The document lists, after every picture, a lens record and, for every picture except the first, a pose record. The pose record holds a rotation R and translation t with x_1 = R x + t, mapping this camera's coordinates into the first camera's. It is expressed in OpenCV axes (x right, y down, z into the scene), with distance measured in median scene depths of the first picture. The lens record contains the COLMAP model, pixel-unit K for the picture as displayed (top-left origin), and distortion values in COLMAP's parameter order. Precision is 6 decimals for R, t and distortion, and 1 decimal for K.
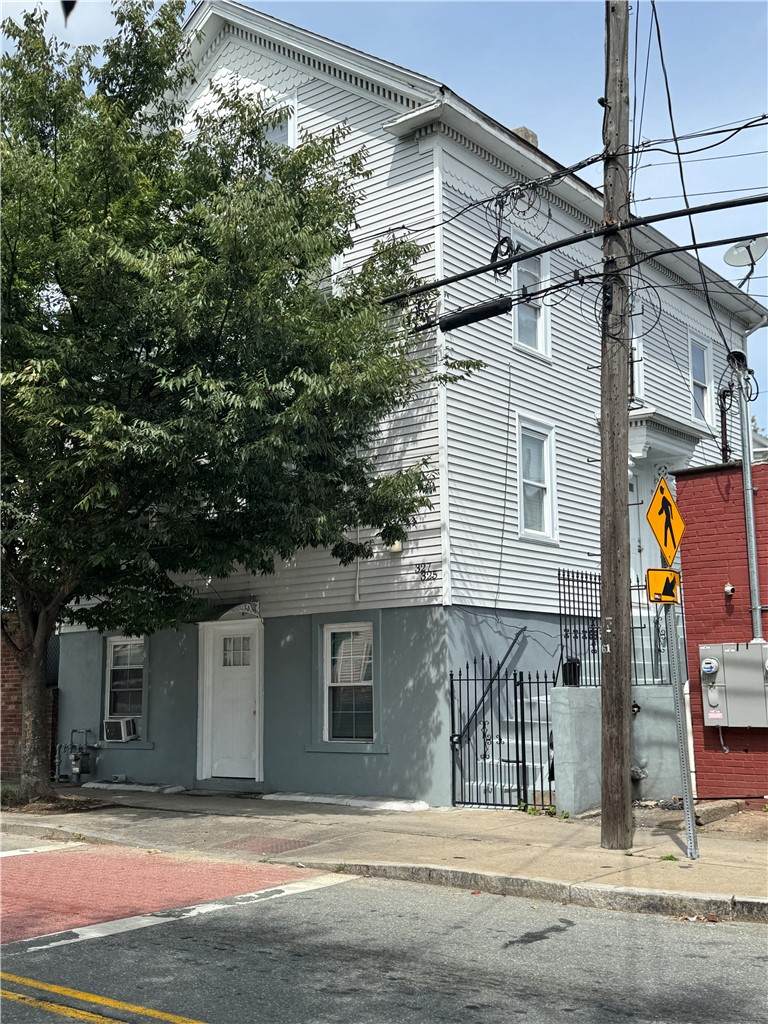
lens RADIAL K [[1163.0, 0, 385.2], [0, 1163.0, 512.0], [0, 0, 1]] dist [0.139476, 0.005582]
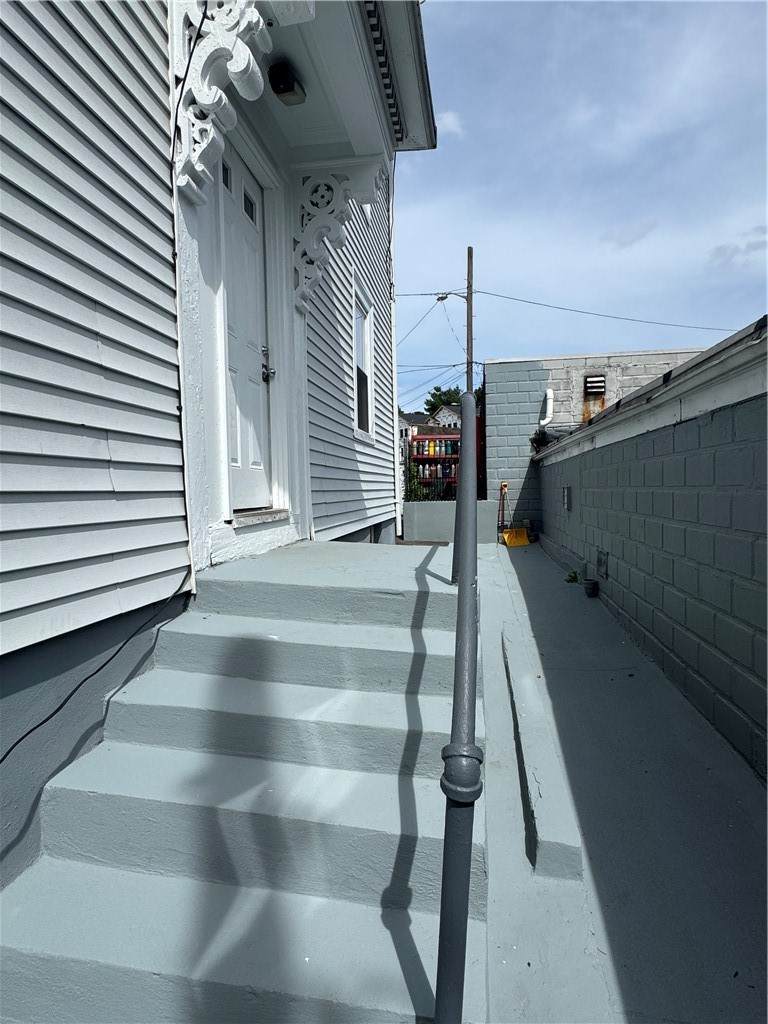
lens RADIAL K [[533.9, 0, 379.5], [0, 533.9, 514.2], [0, 0, 1]] dist [-0.000678, -0.000234]
pose [[0.889097, -0.021197, 0.457228, 0.213998], [-0.066175, 0.982479, 0.174228, 0.058122], [-0.452910, -0.185162, 0.872116, 1.043795]]
